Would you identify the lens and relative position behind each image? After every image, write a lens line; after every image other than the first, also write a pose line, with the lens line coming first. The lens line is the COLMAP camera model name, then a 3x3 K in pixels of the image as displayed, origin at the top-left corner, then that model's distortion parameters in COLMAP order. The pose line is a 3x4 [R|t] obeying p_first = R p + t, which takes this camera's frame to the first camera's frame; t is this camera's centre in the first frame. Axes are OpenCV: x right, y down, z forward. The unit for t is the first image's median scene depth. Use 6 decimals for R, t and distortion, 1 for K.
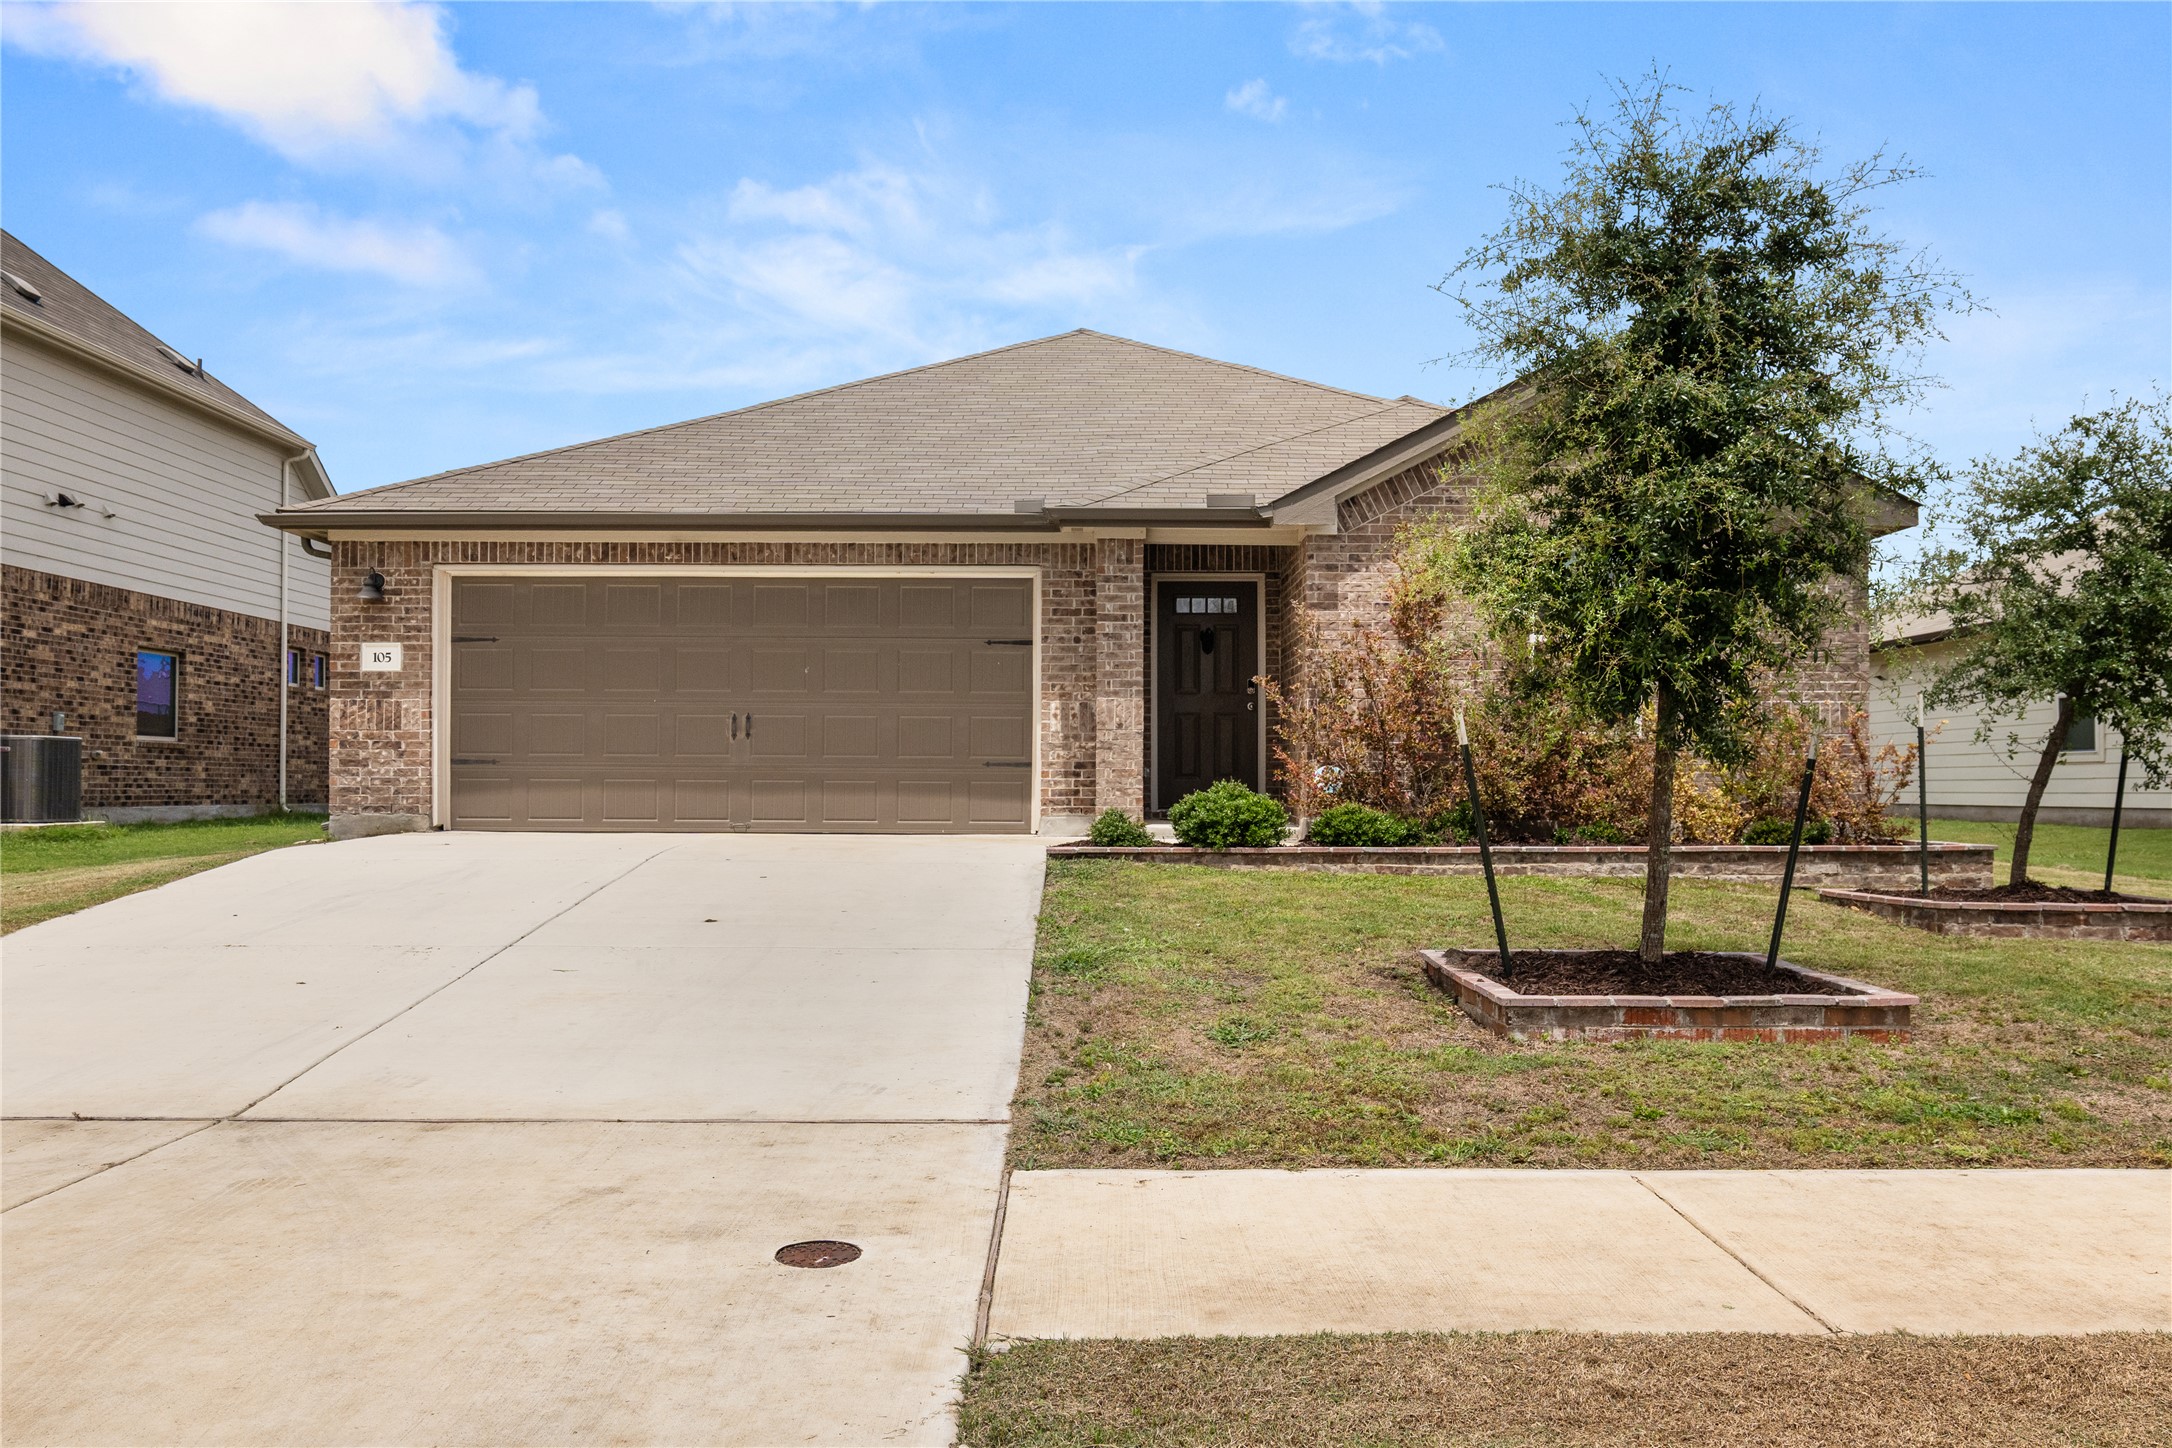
lens RADIAL K [[1766.2, 0, 1082.2], [0, 1766.2, 737.6], [0, 0, 1]] dist [-0.005873, -0.006184]
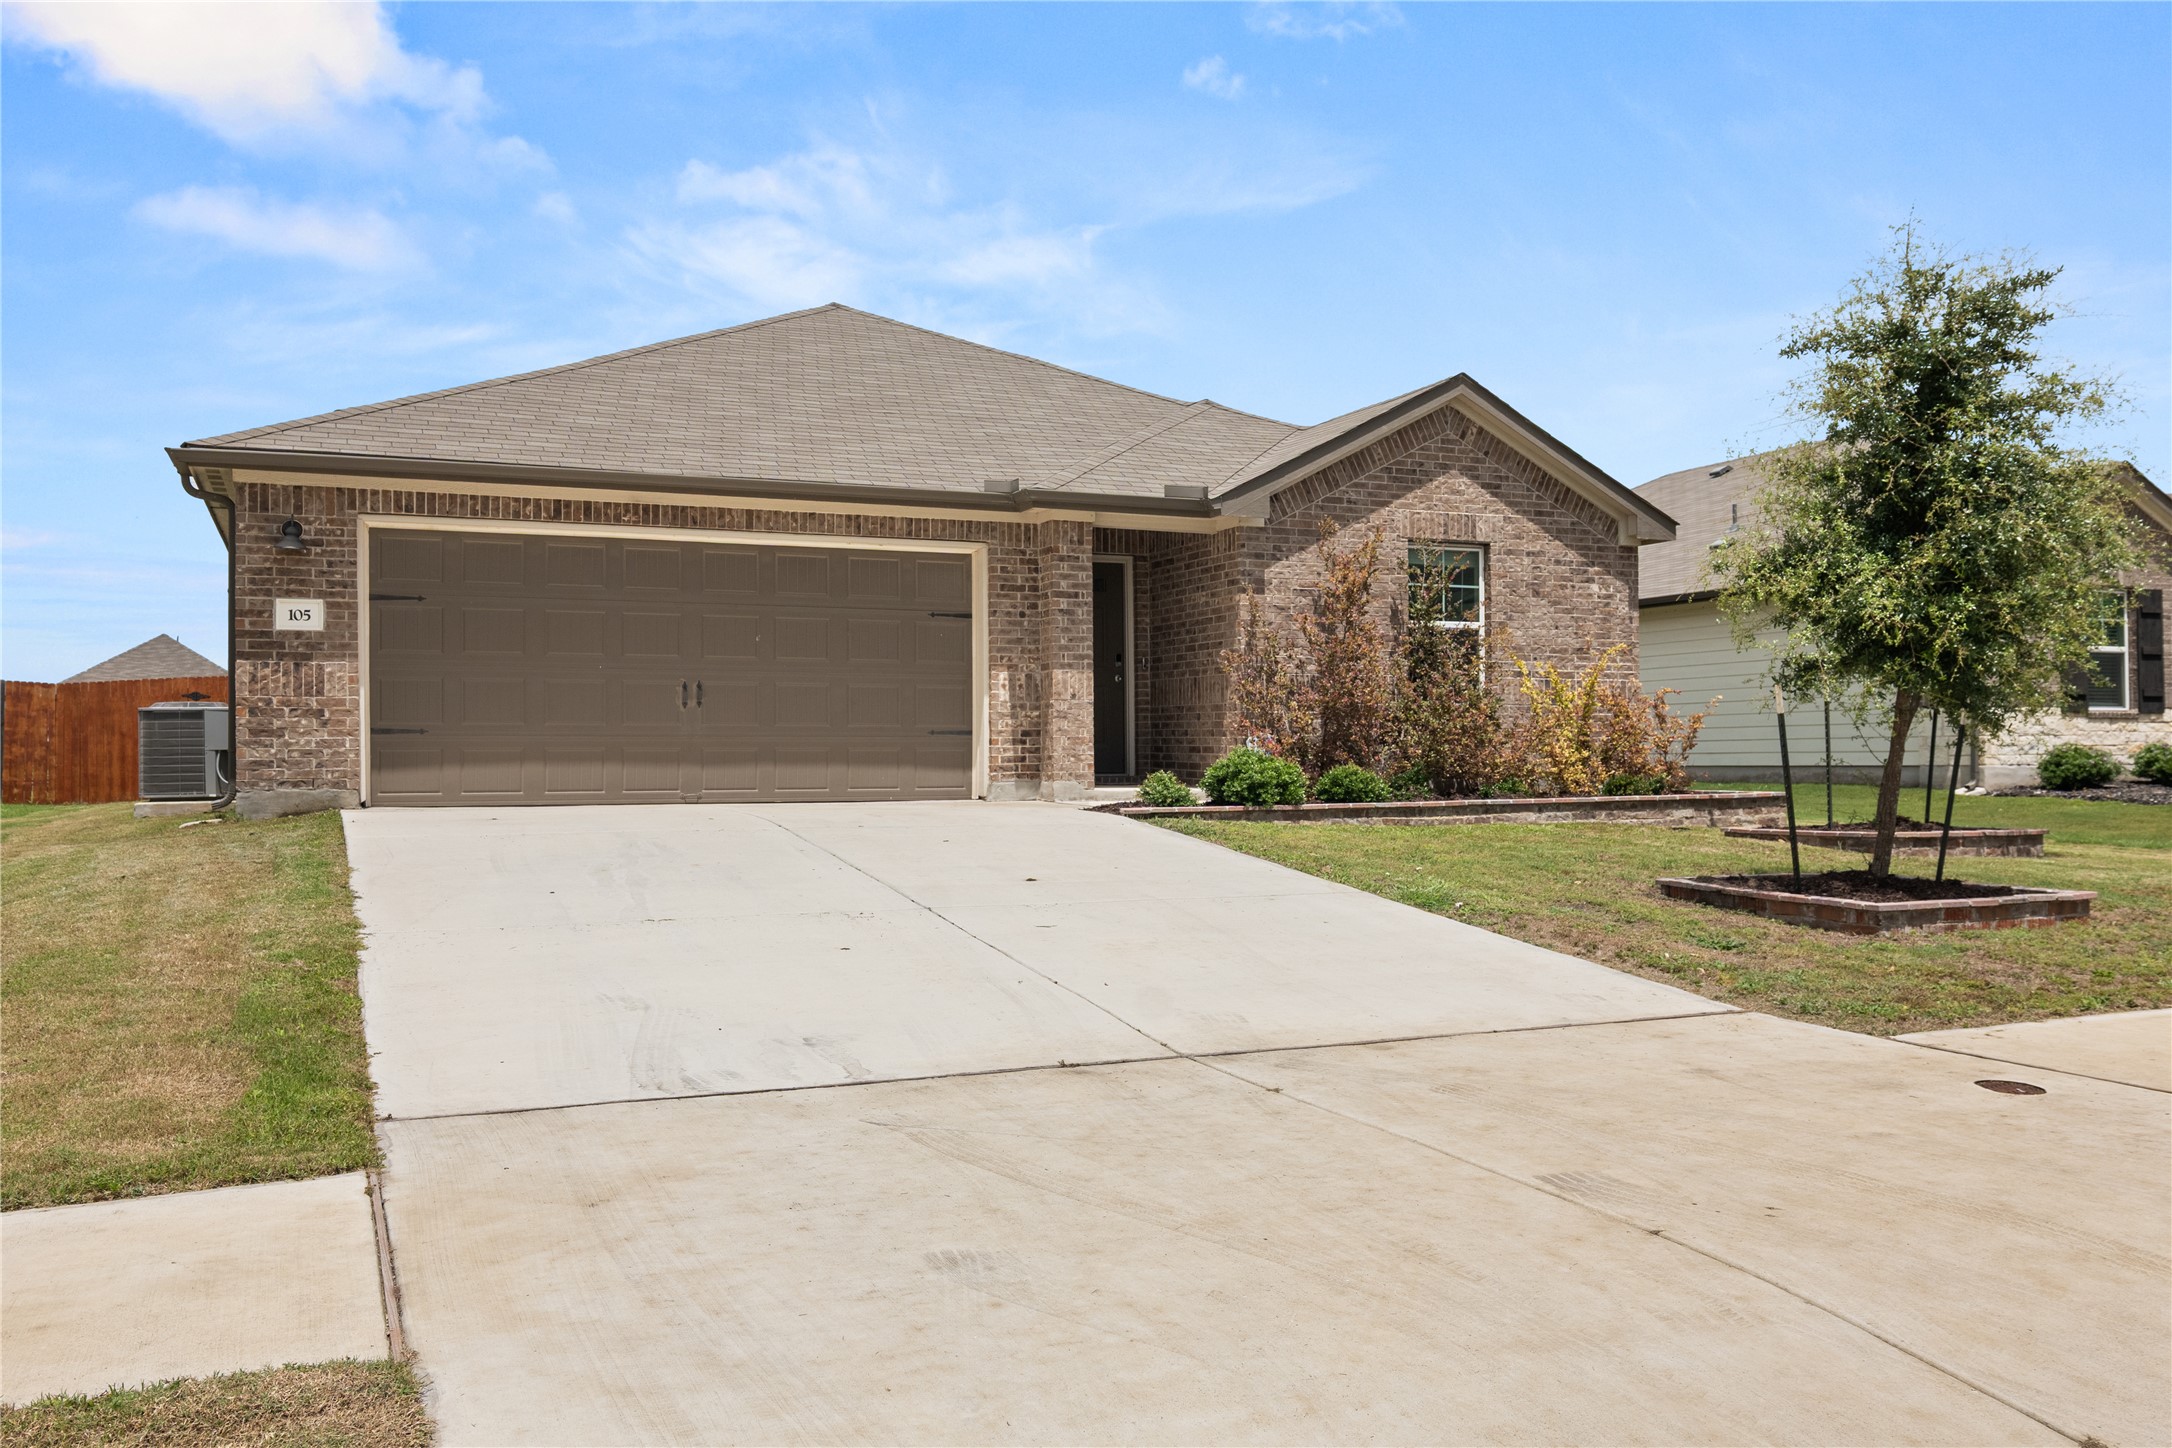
lens RADIAL K [[1766.2, 0, 1098.1], [0, 1766.2, 710.0], [0, 0, 1]] dist [-0.005873, -0.006184]
pose [[0.912982, 0.002531, 0.407992, -0.393219], [-0.002932, 0.999996, 0.000357, 0.001237], [-0.407990, -0.001522, 0.912985, 0.017194]]
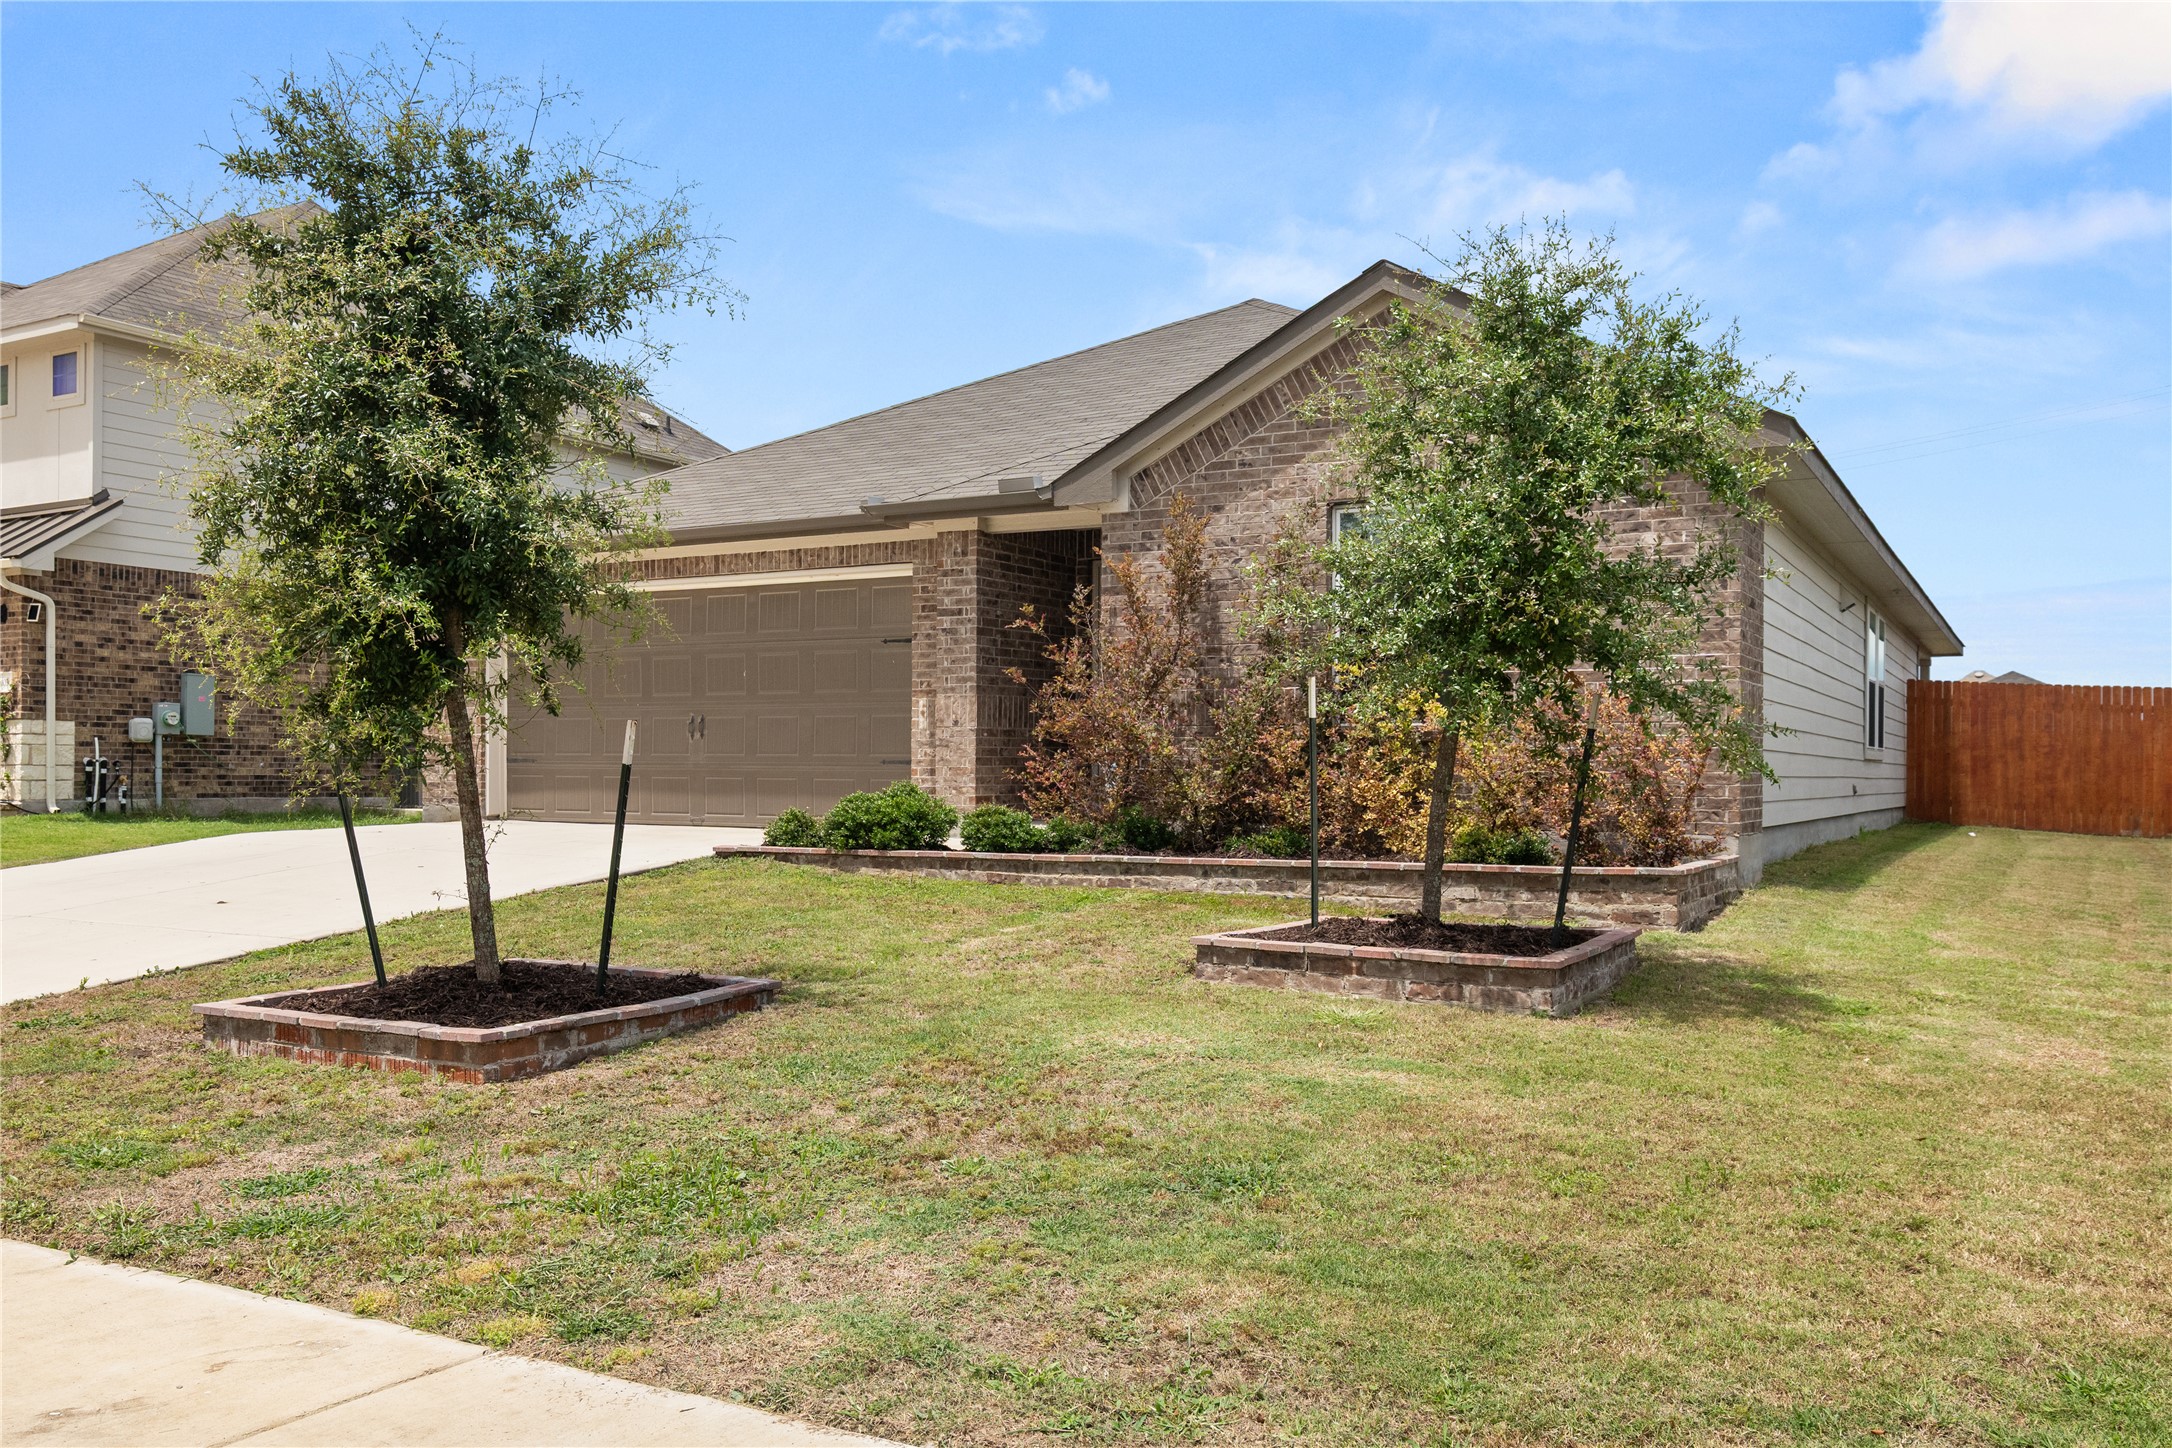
lens RADIAL K [[1766.2, 0, 1085.7], [0, 1766.2, 740.3], [0, 0, 1]] dist [-0.005873, -0.006184]
pose [[0.872282, -0.007912, -0.488939, 0.549349], [0.010636, 0.999940, 0.002794, 0.000911], [0.488887, -0.007637, 0.872314, 0.180614]]
